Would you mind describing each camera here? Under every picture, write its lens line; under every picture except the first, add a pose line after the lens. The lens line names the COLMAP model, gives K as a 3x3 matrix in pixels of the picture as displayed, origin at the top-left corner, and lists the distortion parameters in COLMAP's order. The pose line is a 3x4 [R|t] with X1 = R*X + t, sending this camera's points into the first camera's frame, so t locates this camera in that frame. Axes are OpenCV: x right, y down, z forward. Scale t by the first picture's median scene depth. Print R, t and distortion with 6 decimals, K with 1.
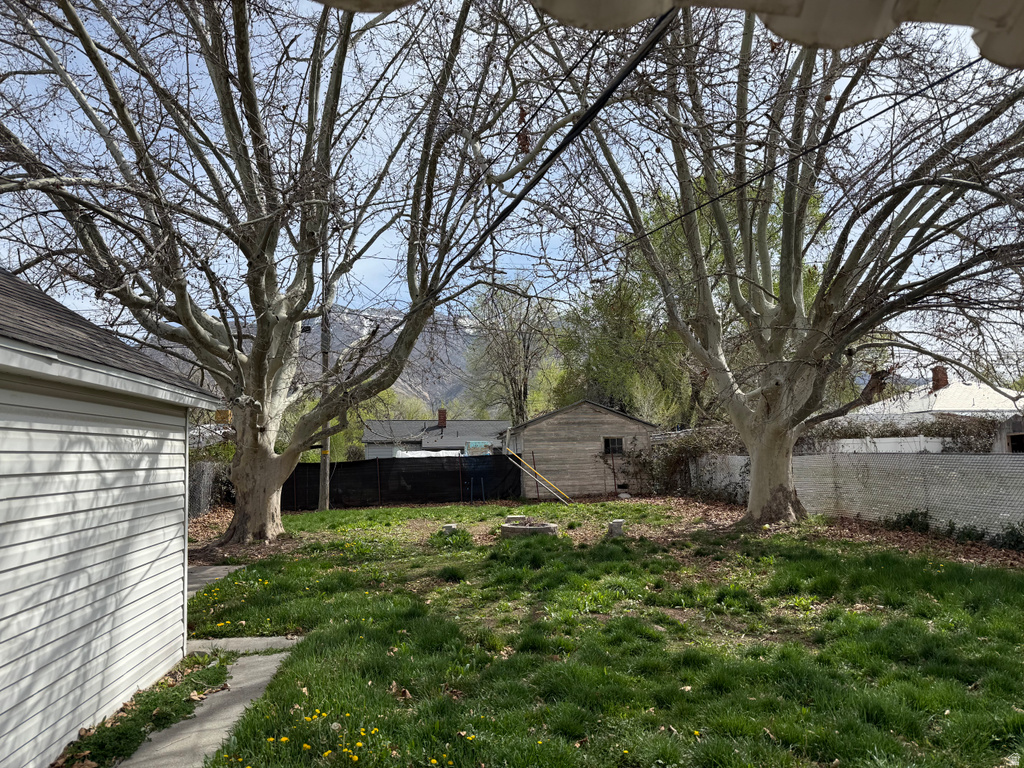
lens RADIAL K [[735.1, 0, 517.9], [0, 735.1, 379.1], [0, 0, 1]] dist [0.032817, -0.017730]
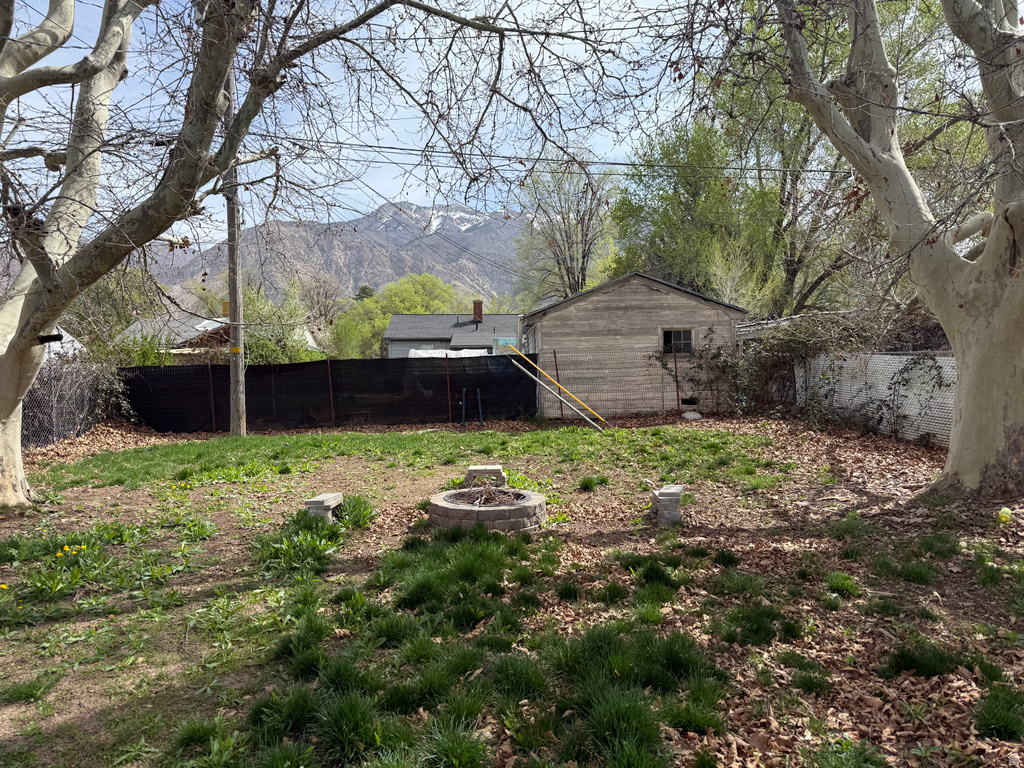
lens RADIAL K [[735.1, 0, 503.5], [0, 735.1, 394.0], [0, 0, 1]] dist [0.032817, -0.017730]
pose [[0.993352, 0.005313, -0.114993, 0.051326], [0.012679, 0.987808, 0.155162, 0.032834], [0.114415, -0.155588, 0.981174, 0.325495]]
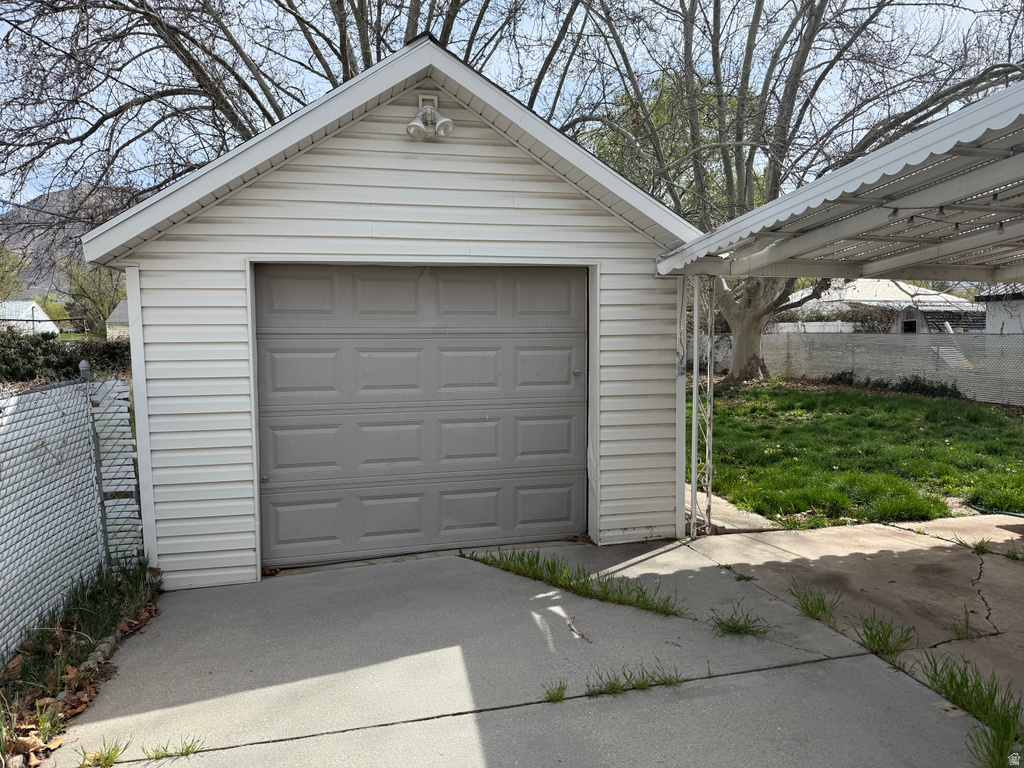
lens RADIAL K [[735.1, 0, 509.8], [0, 735.1, 381.2], [0, 0, 1]] dist [0.032817, -0.017730]
pose [[0.994335, 0.005567, 0.106150, -0.171112], [-0.023112, 0.986059, 0.164781, -0.019548], [-0.103753, -0.166300, 0.980602, -0.231520]]
